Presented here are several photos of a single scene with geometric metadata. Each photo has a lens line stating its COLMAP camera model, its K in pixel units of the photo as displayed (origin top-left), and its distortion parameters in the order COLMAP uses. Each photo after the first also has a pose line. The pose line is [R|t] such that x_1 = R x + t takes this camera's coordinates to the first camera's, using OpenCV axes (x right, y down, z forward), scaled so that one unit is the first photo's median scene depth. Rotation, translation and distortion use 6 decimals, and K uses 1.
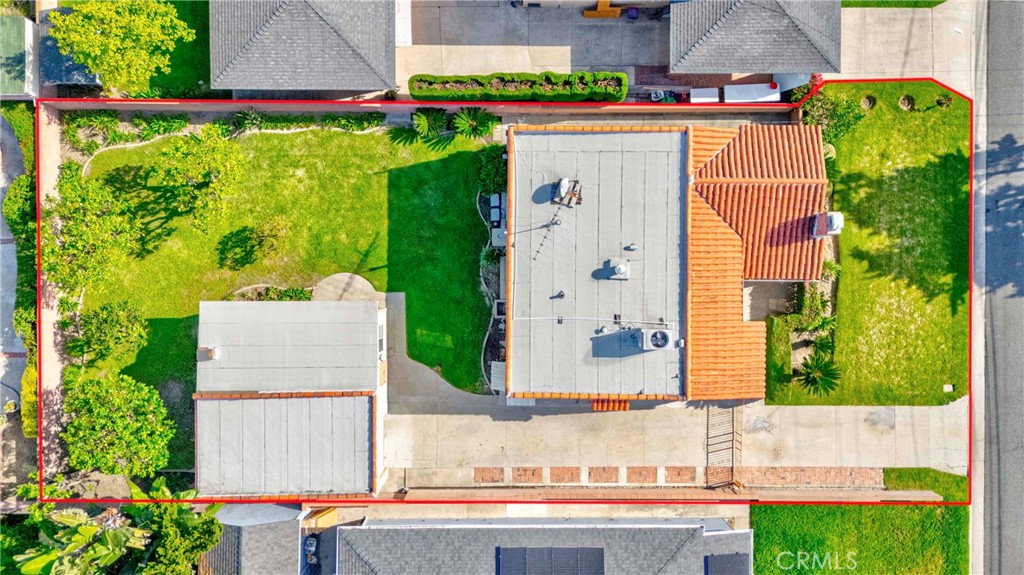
lens RADIAL K [[771.4, 0, 510.2], [0, 771.4, 283.9], [0, 0, 1]] dist [0.009593, -0.002762]
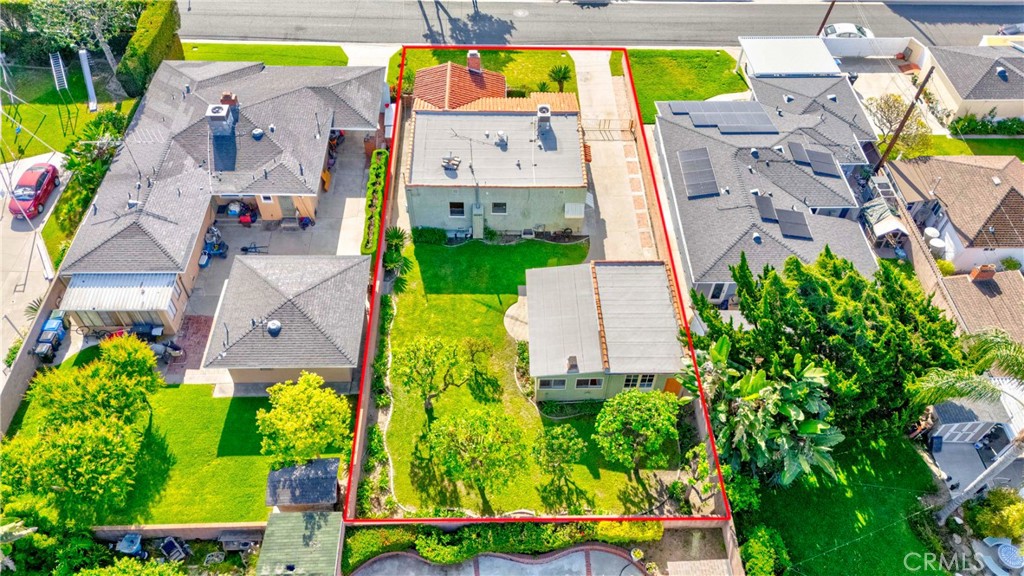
lens RADIAL K [[771.4, 0, 510.2], [0, 771.4, 284.4], [0, 0, 1]] dist [0.009593, -0.002762]
pose [[-0.019557, -0.766131, 0.642387, -0.992438], [0.999614, -0.002311, 0.027677, -0.039163], [-0.019720, 0.642680, 0.765881, -0.022050]]
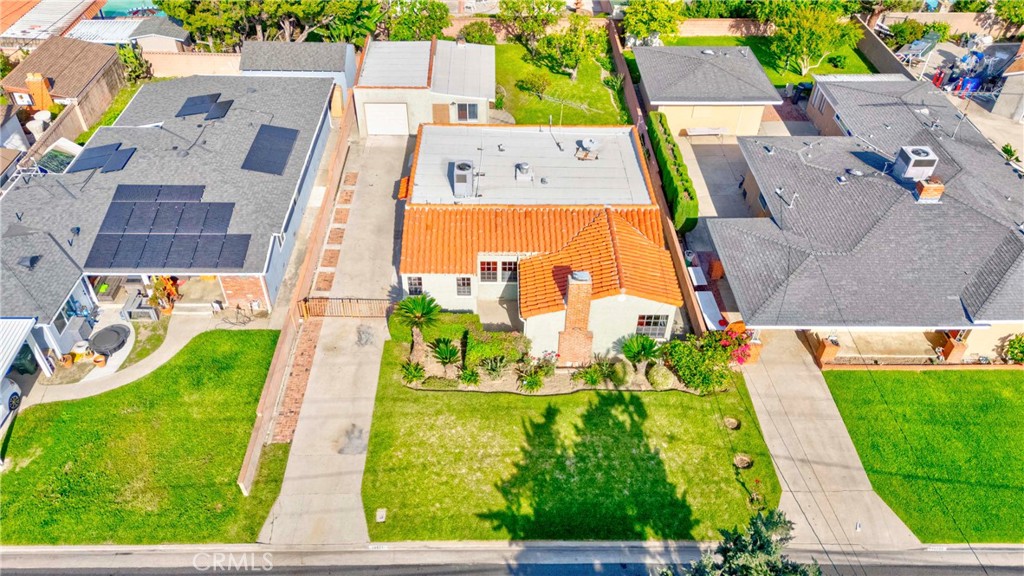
lens RADIAL K [[771.4, 0, 510.2], [0, 771.4, 284.4], [0, 0, 1]] dist [0.009593, -0.002762]
pose [[0.019800, 0.638626, -0.769262, 1.014089], [-0.999632, -0.001613, -0.027069, 0.030308], [-0.018528, 0.769515, 0.638359, 0.349931]]
